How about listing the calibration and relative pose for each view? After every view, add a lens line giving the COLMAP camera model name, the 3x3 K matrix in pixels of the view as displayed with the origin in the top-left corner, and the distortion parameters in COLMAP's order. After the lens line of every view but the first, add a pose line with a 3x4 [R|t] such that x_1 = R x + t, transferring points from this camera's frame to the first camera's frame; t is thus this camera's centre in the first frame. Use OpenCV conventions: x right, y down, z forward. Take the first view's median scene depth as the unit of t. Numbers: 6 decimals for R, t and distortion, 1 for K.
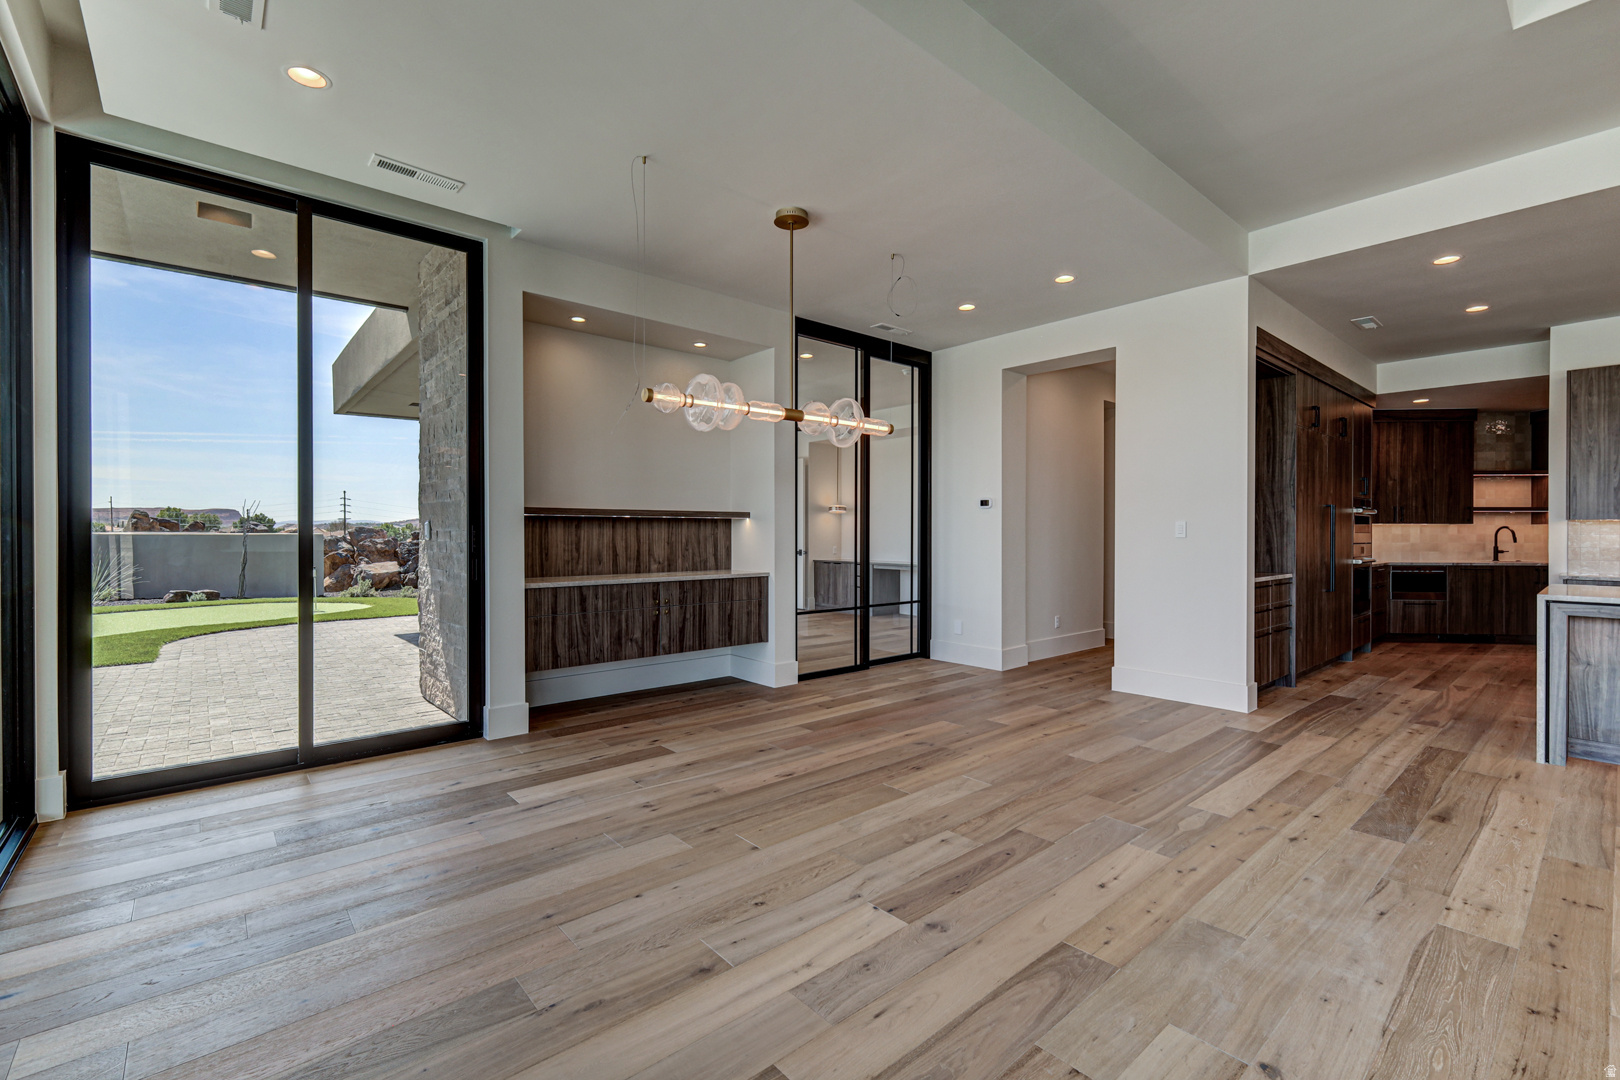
lens RADIAL K [[719.3, 0, 824.3], [0, 719.3, 530.4], [0, 0, 1]] dist [0.009798, -0.002798]
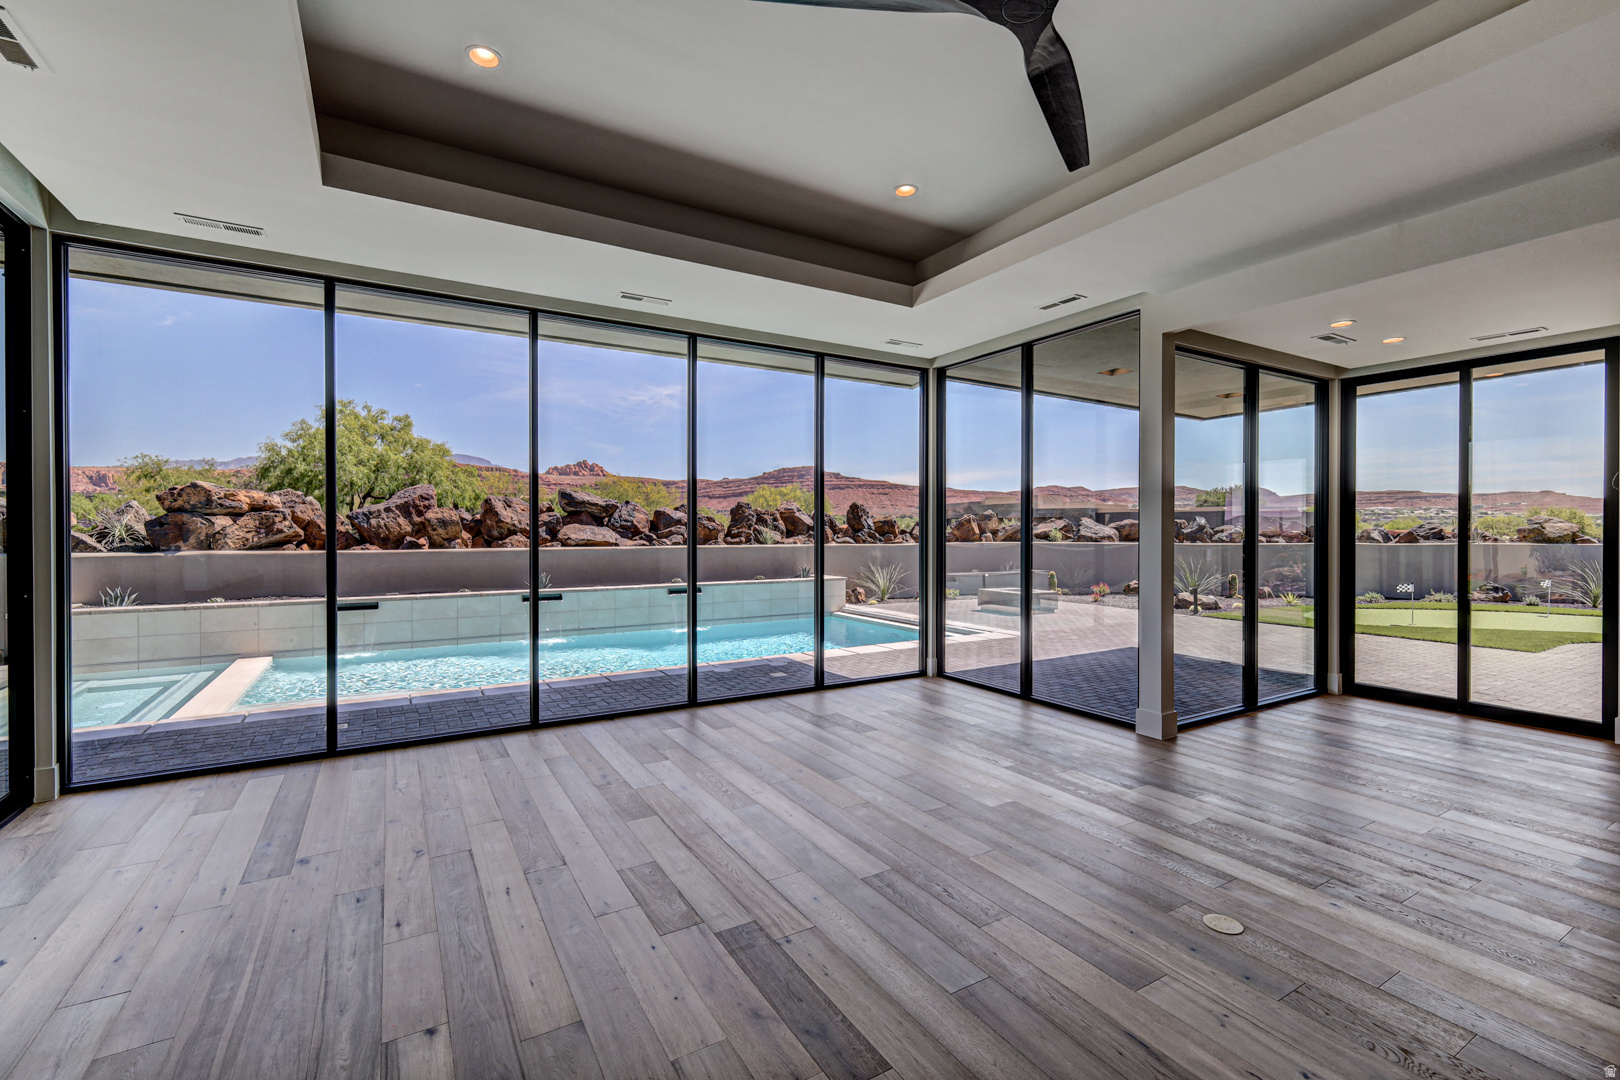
lens RADIAL K [[719.3, 0, 823.0], [0, 719.3, 529.8], [0, 0, 1]] dist [0.009798, -0.002798]
pose [[-0.174094, -0.001313, -0.984728, 0.803895], [0.001091, 0.999998, -0.001527, -0.057836], [0.984728, -0.001341, -0.174092, -0.098167]]
